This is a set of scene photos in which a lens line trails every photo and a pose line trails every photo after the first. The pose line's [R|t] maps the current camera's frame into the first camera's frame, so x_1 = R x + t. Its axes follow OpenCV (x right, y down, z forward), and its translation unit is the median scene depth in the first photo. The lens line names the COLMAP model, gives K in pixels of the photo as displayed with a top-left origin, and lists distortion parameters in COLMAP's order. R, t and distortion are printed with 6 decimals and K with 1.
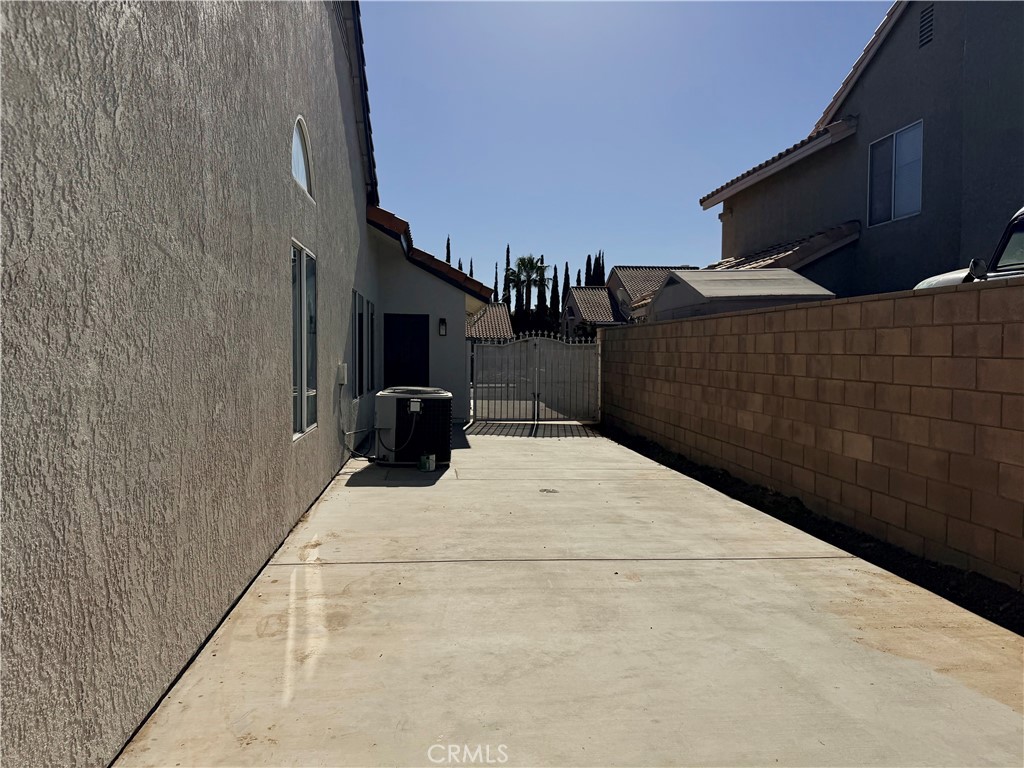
lens RADIAL K [[725.8, 0, 512.0], [0, 725.8, 384.0], [0, 0, 1]] dist [0.135657, -0.218888]
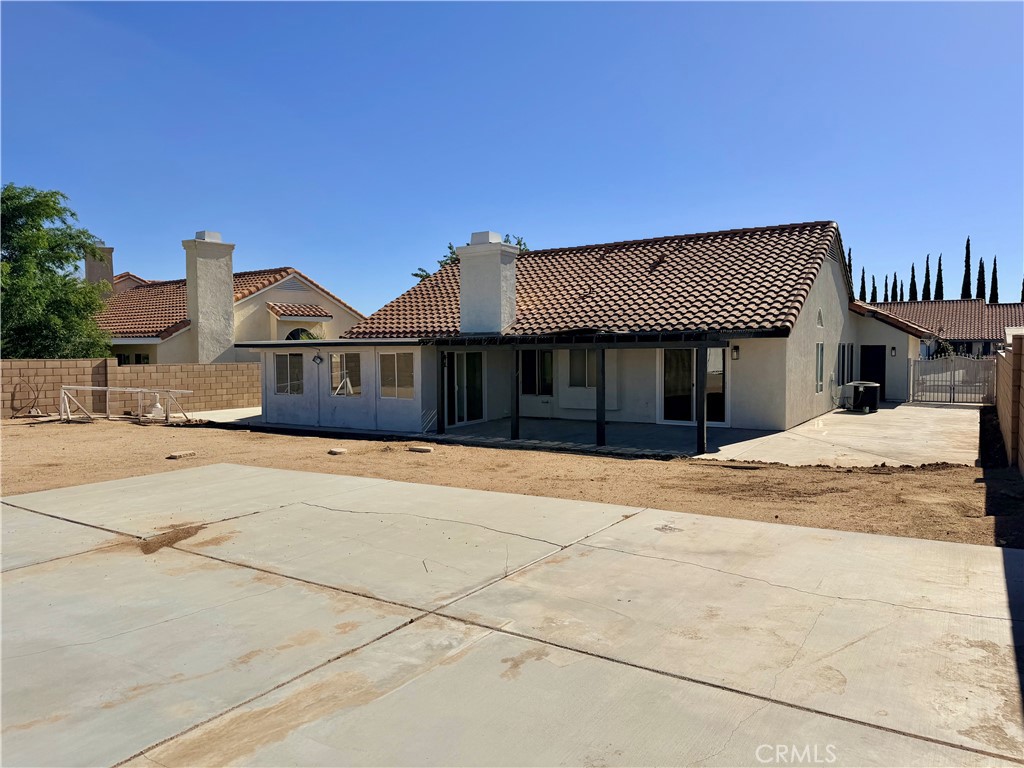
lens RADIAL K [[725.8, 0, 512.0], [0, 725.8, 384.0], [0, 0, 1]] dist [0.135657, -0.218888]
pose [[0.785558, 0.012161, -0.618669, 0.529012], [-0.011463, 0.999921, 0.005100, 0.013155], [0.618682, 0.003086, 0.785635, -1.896428]]
